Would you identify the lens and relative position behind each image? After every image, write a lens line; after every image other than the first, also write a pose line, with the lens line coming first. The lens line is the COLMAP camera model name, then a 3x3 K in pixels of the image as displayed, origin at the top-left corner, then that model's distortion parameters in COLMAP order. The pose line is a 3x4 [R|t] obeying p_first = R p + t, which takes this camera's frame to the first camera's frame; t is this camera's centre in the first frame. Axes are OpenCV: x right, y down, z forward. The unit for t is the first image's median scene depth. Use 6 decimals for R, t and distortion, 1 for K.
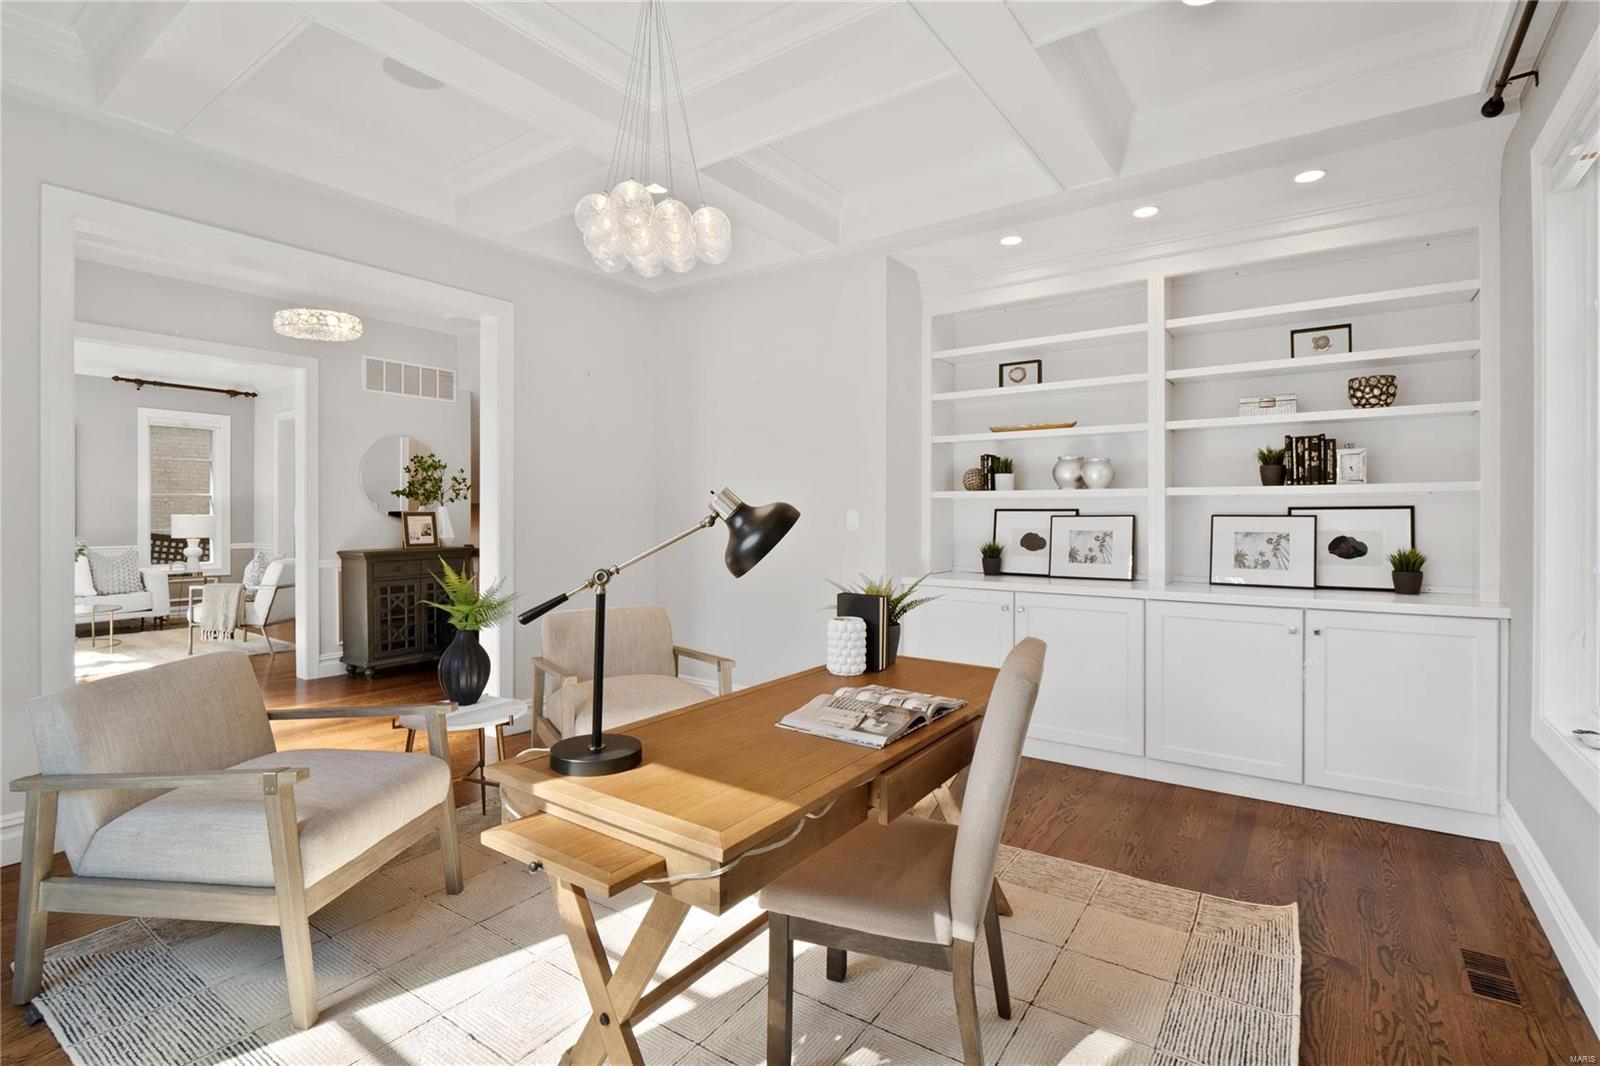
lens RADIAL K [[746.7, 0, 801.9], [0, 746.7, 519.7], [0, 0, 1]] dist [-0.002322, -0.001464]
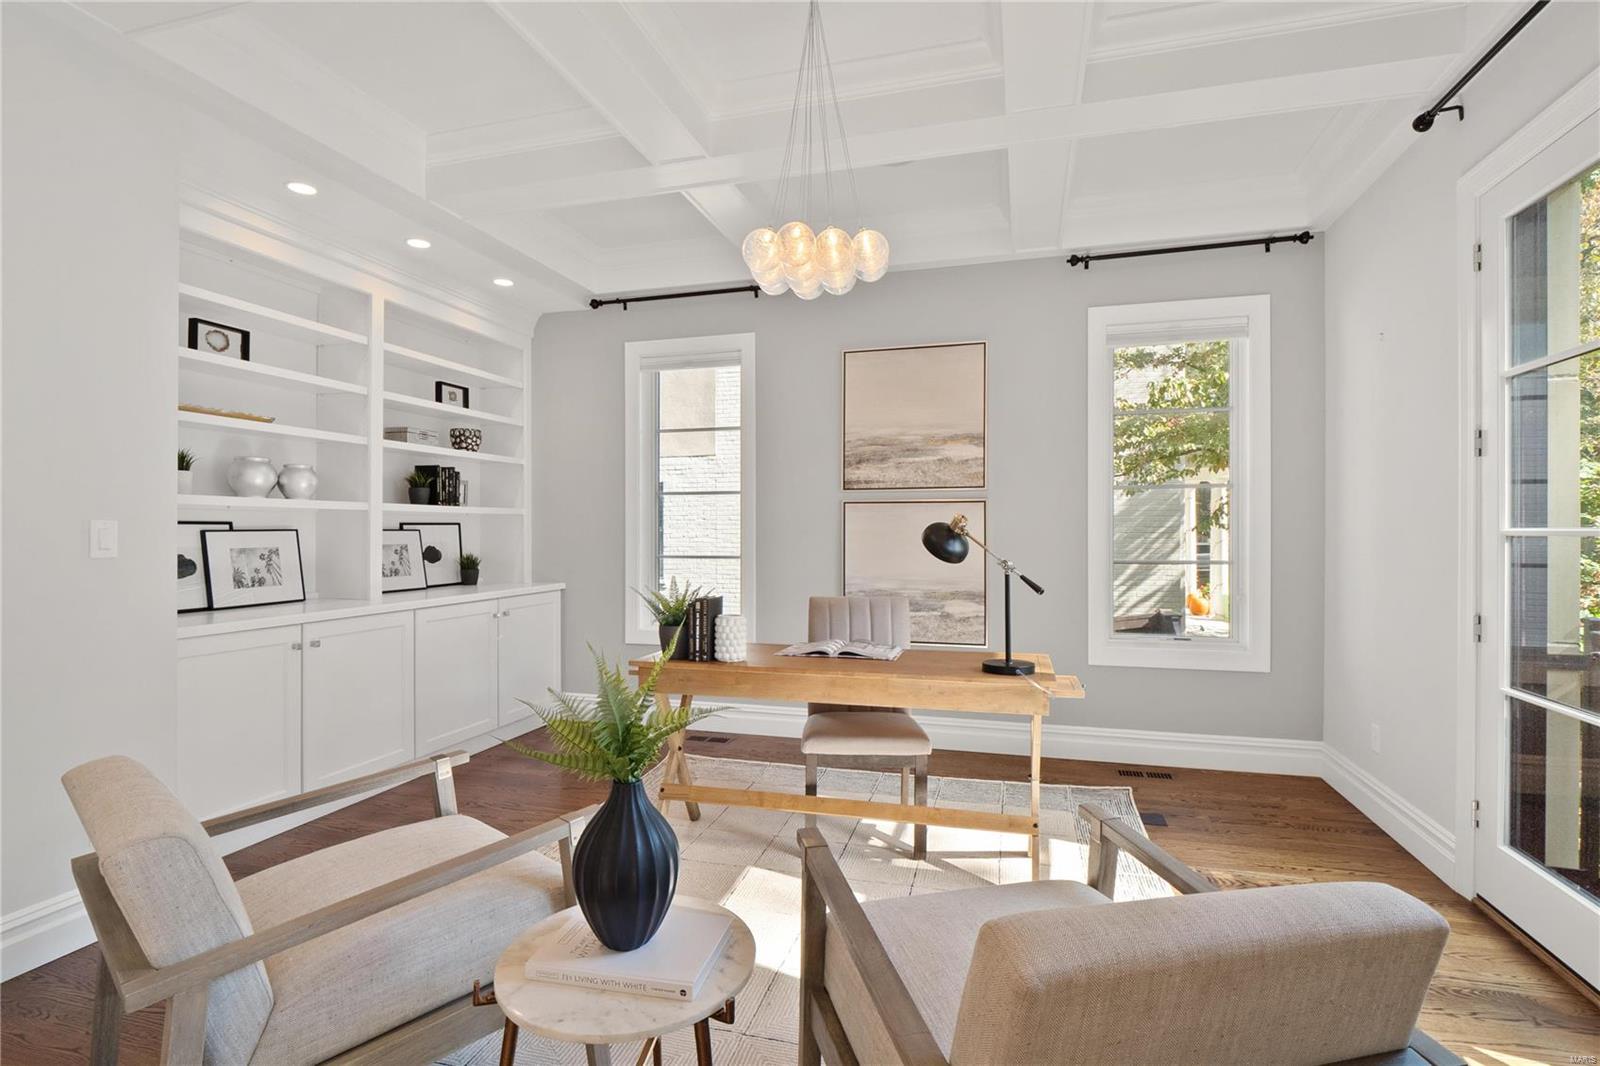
lens RADIAL K [[804.4, 0, 801.2], [0, 804.4, 528.2], [0, 0, 1]] dist [0.005321, 0.000047]
pose [[-0.330947, 0.006963, 0.943624, -0.757837], [0.013644, 0.999904, -0.002593, 0.003748], [-0.943551, 0.012017, -0.331010, 0.822109]]
